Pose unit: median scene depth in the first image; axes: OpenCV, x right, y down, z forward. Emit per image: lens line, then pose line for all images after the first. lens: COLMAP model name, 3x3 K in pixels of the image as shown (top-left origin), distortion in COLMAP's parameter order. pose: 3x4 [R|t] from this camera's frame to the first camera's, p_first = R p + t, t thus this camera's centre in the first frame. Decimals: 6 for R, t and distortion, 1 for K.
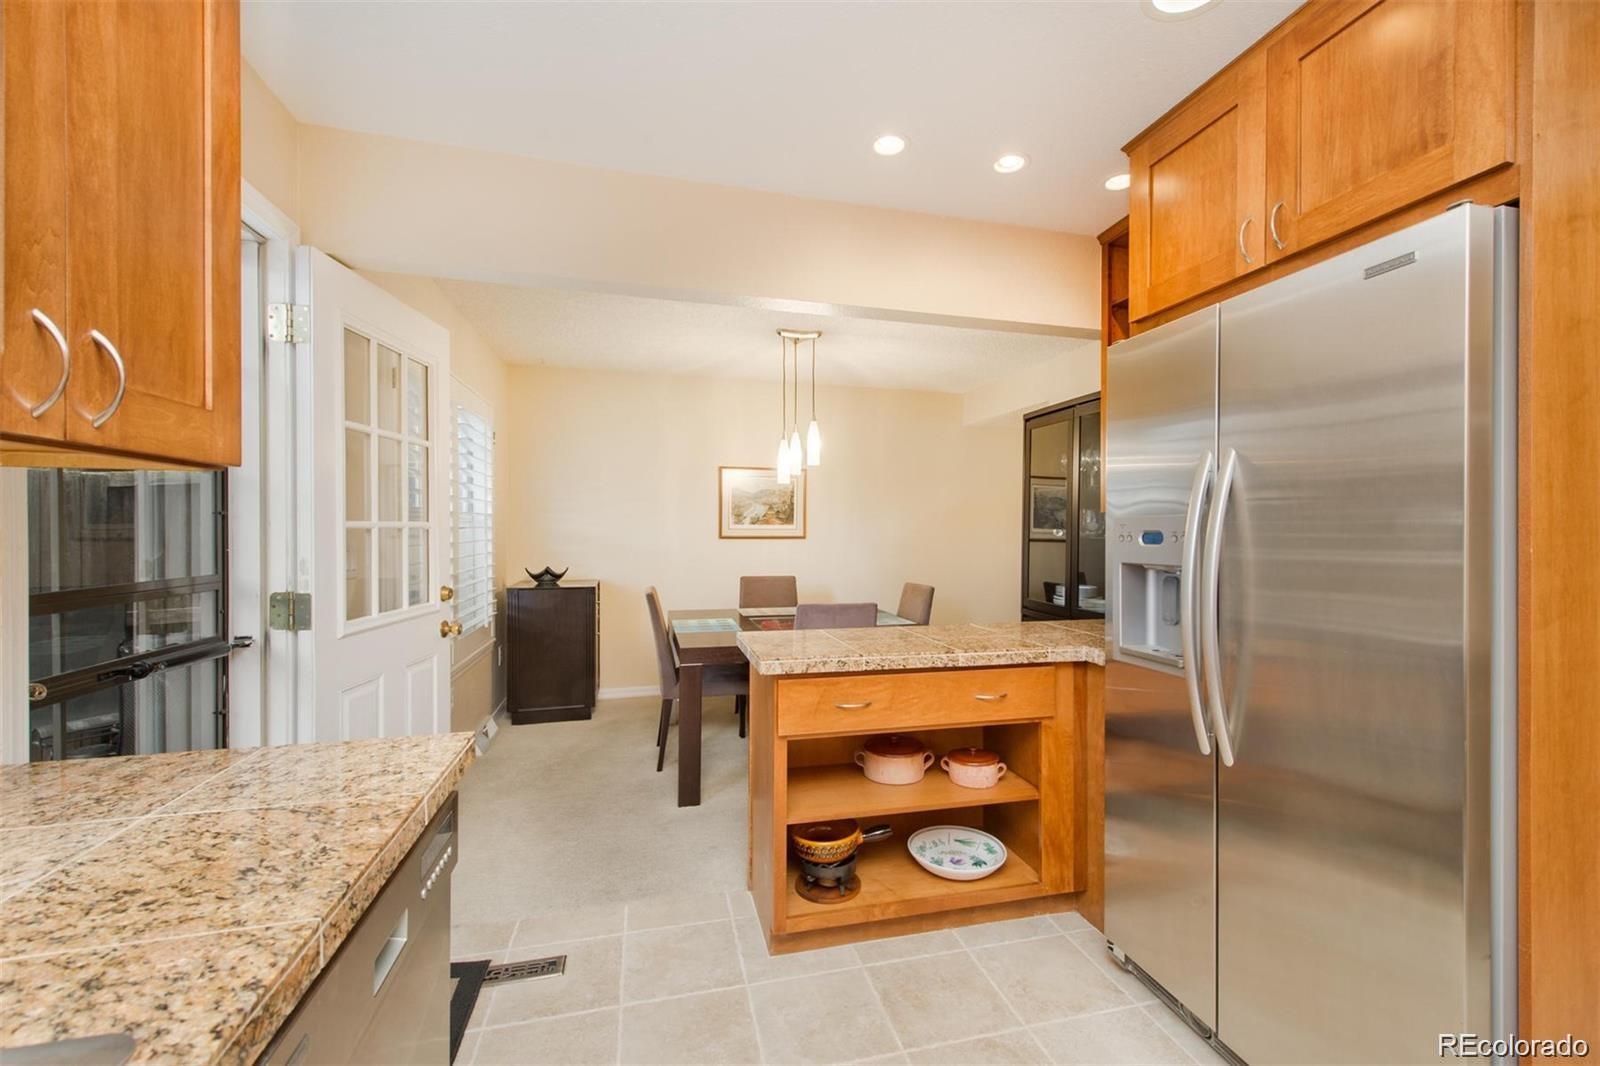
lens RADIAL K [[647.3, 0, 845.9], [0, 647.3, 534.4], [0, 0, 1]] dist [-0.003602, -0.000167]
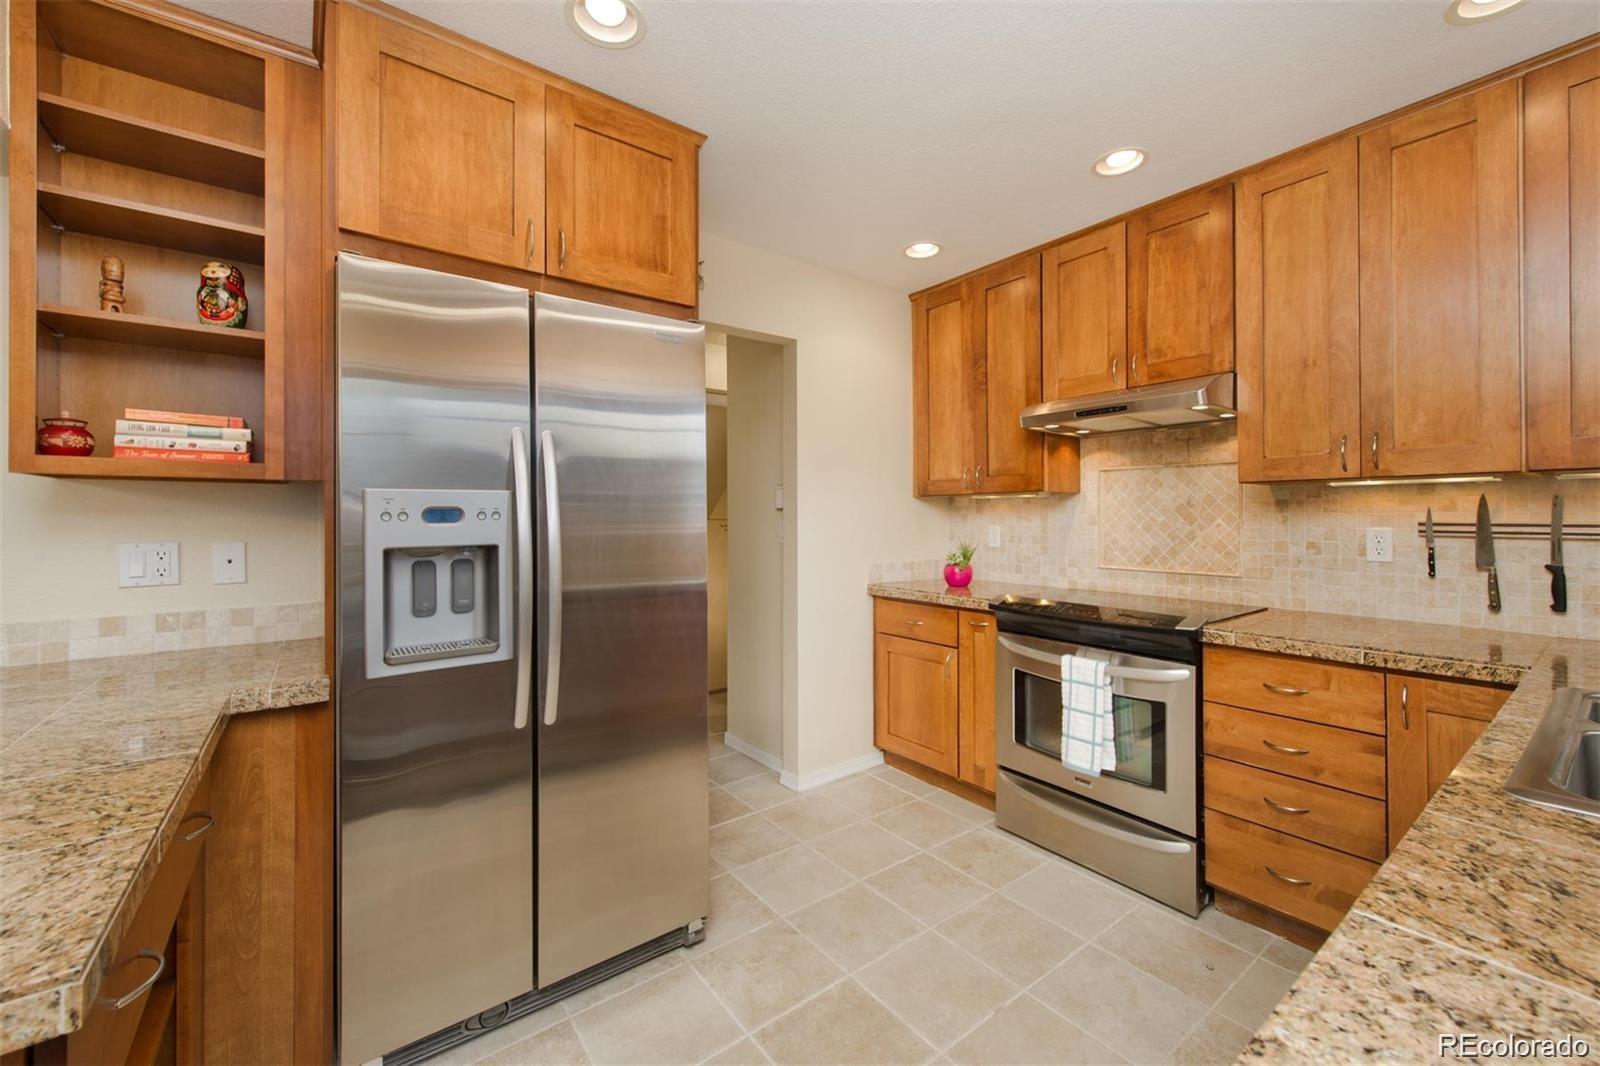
lens RADIAL K [[647.3, 0, 830.5], [0, 647.3, 515.4], [0, 0, 1]] dist [-0.003602, -0.000167]
pose [[-0.361140, 0.000123, 0.932512, -0.439436], [0.007707, 0.999966, 0.002853, 0.004873], [-0.932480, 0.008217, -0.361129, 0.706849]]
